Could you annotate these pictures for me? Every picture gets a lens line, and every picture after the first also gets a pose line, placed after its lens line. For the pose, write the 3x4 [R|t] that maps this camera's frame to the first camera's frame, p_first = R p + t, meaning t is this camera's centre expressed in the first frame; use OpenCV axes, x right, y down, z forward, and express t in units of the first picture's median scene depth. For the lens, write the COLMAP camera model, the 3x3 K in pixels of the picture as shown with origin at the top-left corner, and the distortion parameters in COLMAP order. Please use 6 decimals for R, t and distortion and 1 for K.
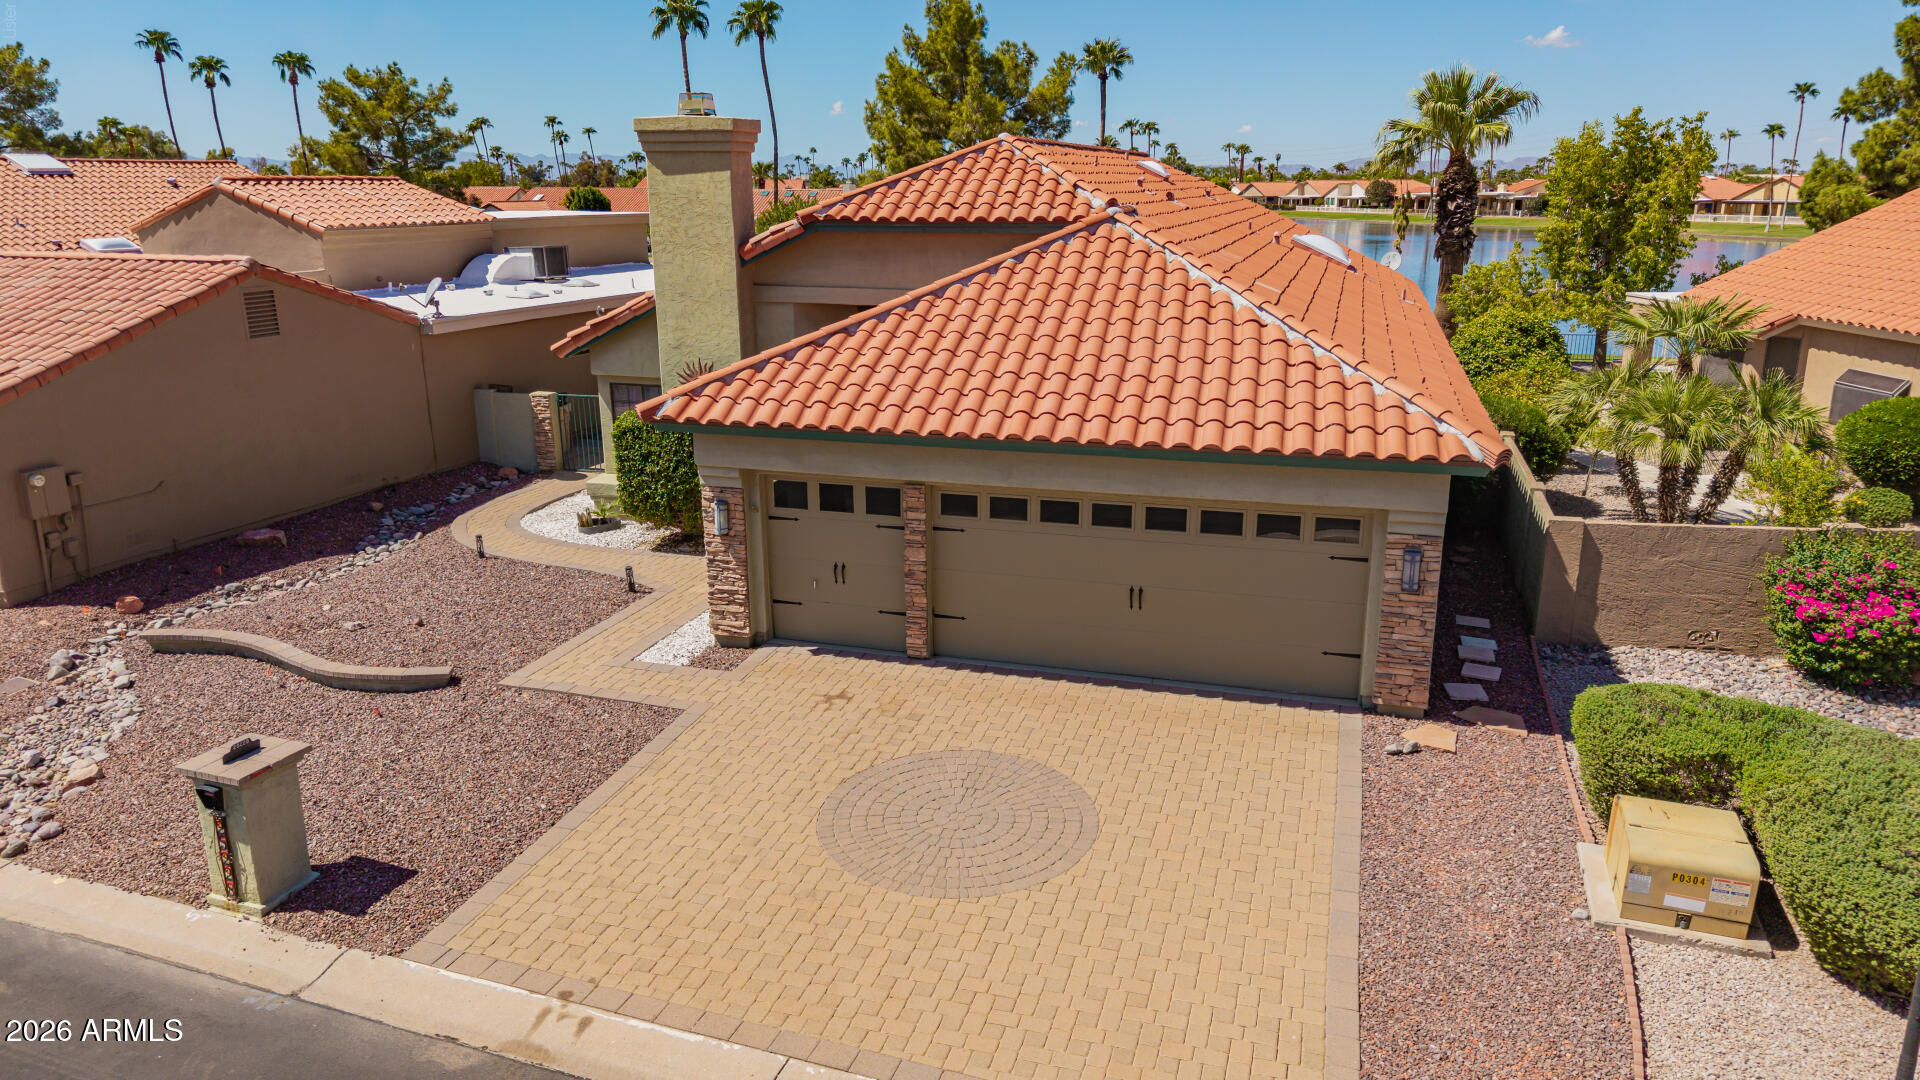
lens RADIAL K [[1296.1, 0, 960.0], [0, 1296.1, 540.0], [0, 0, 1]] dist [0.014030, -0.009223]
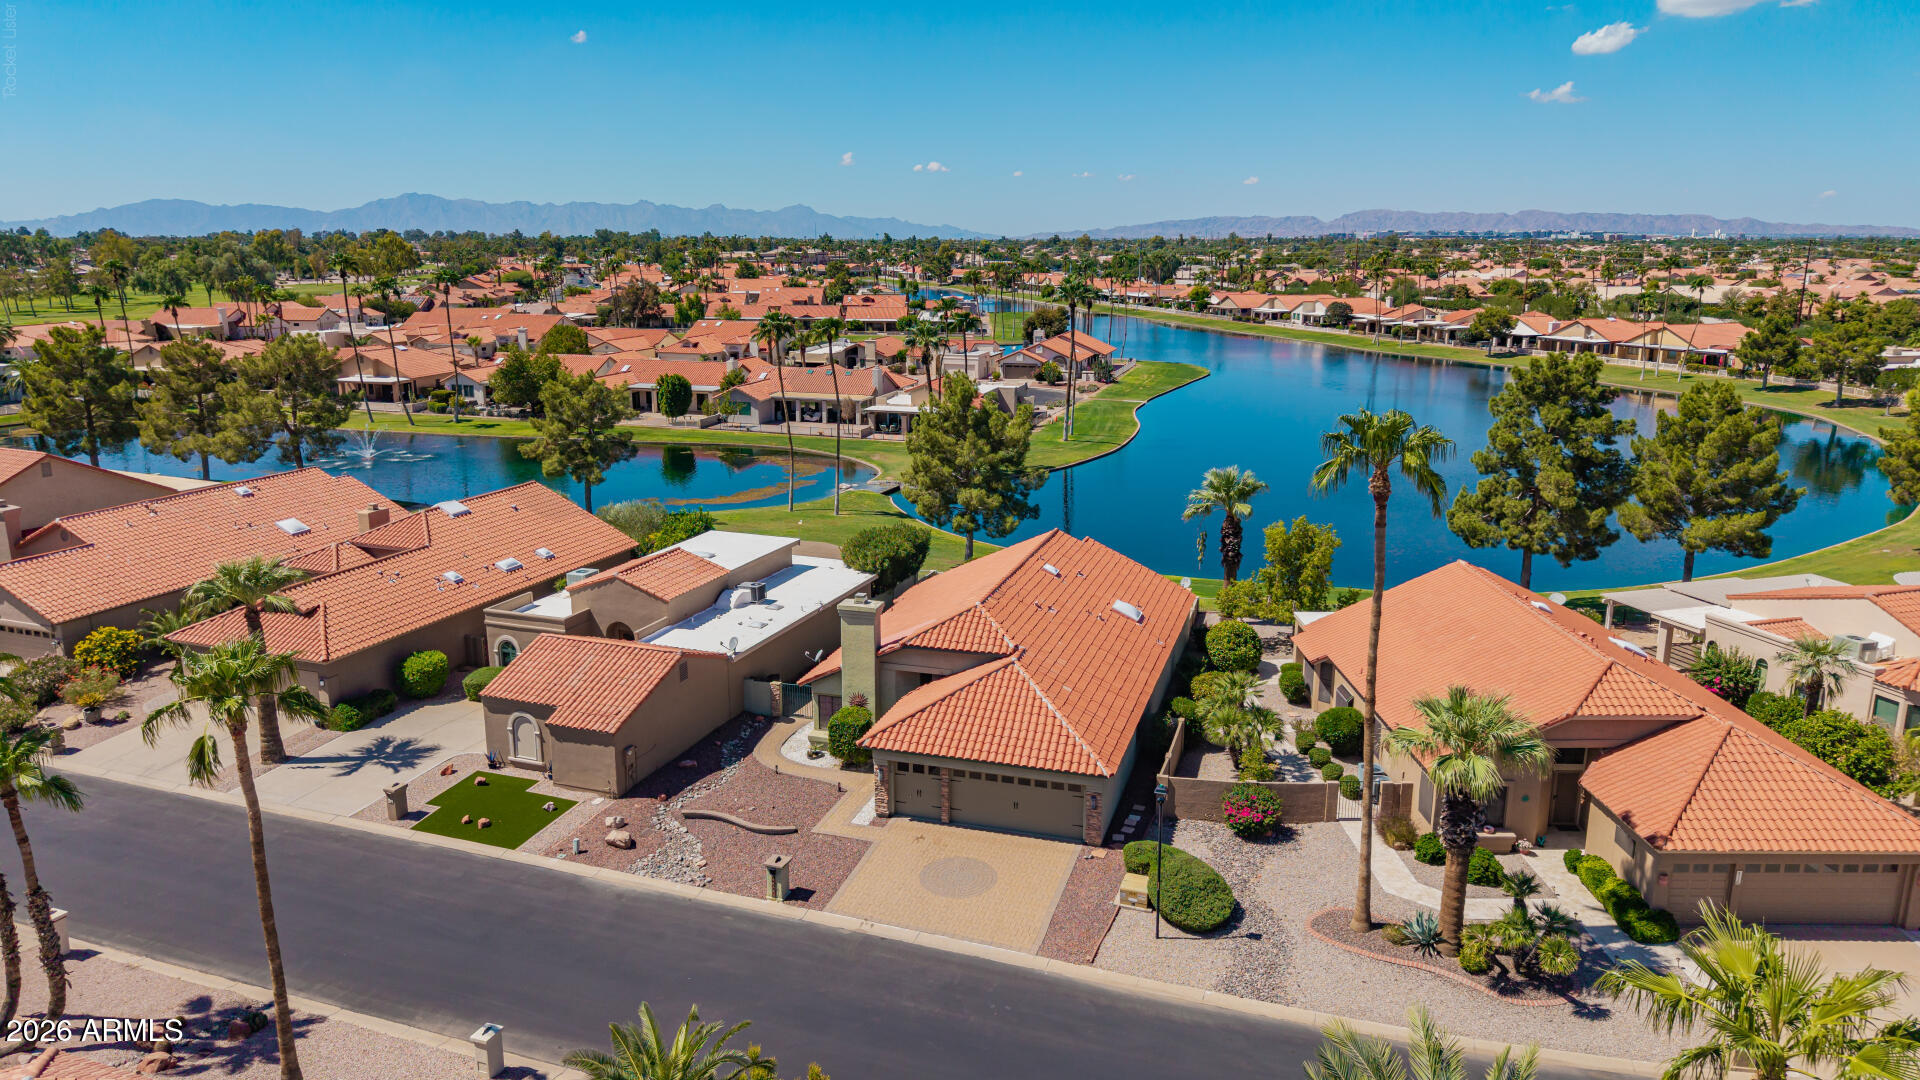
lens RADIAL K [[1298.3, 0, 954.6], [0, 1298.3, 547.4], [0, 0, 1]] dist [0.062363, -0.079787]
pose [[0.999955, 0.004390, -0.008457, 0.011325], [-0.004635, 0.999565, -0.029122, -0.438601], [0.008325, 0.029159, 0.999540, -1.947459]]
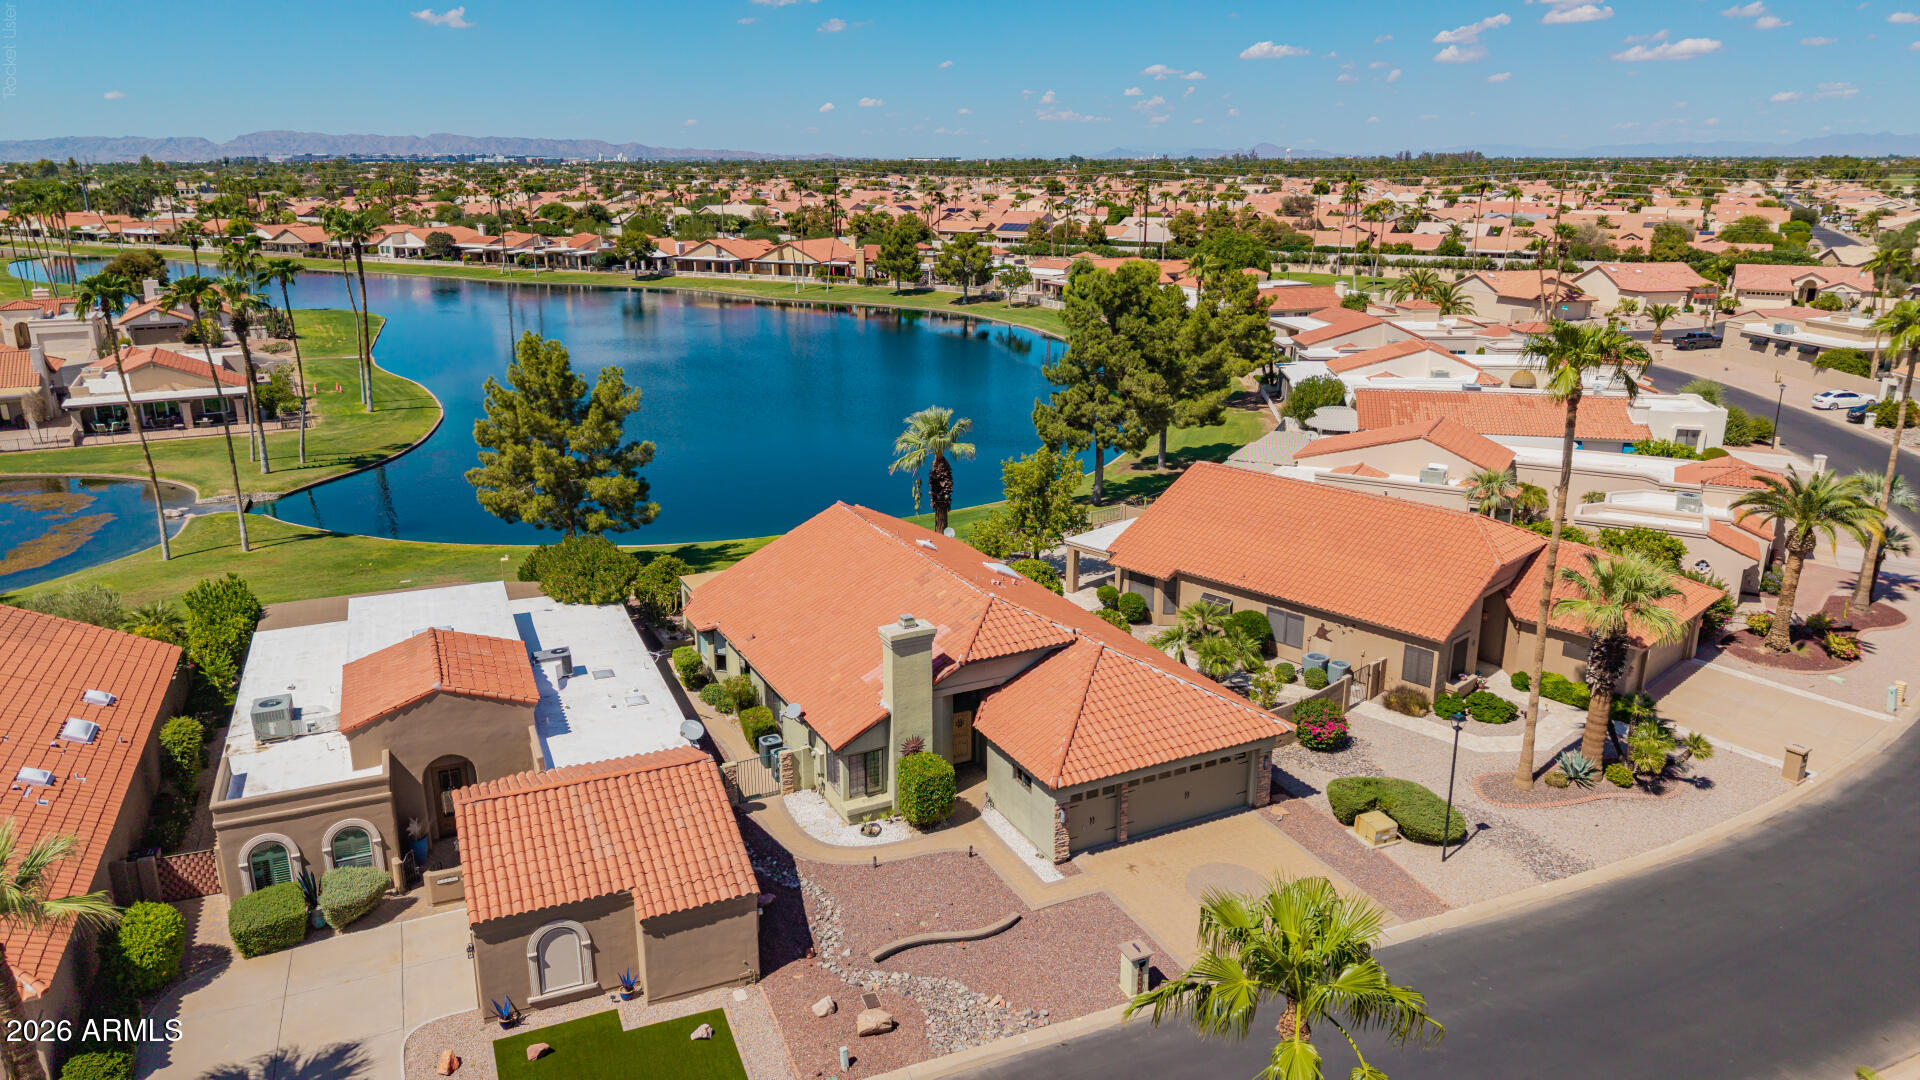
lens RADIAL K [[1296.1, 0, 960.0], [0, 1296.1, 540.0], [0, 0, 1]] dist [0.014030, -0.009223]
pose [[0.719823, -0.195584, 0.666035, -1.818888], [0.181286, 0.979155, 0.091606, -0.775362], [-0.670068, 0.054803, 0.740274, -0.734179]]
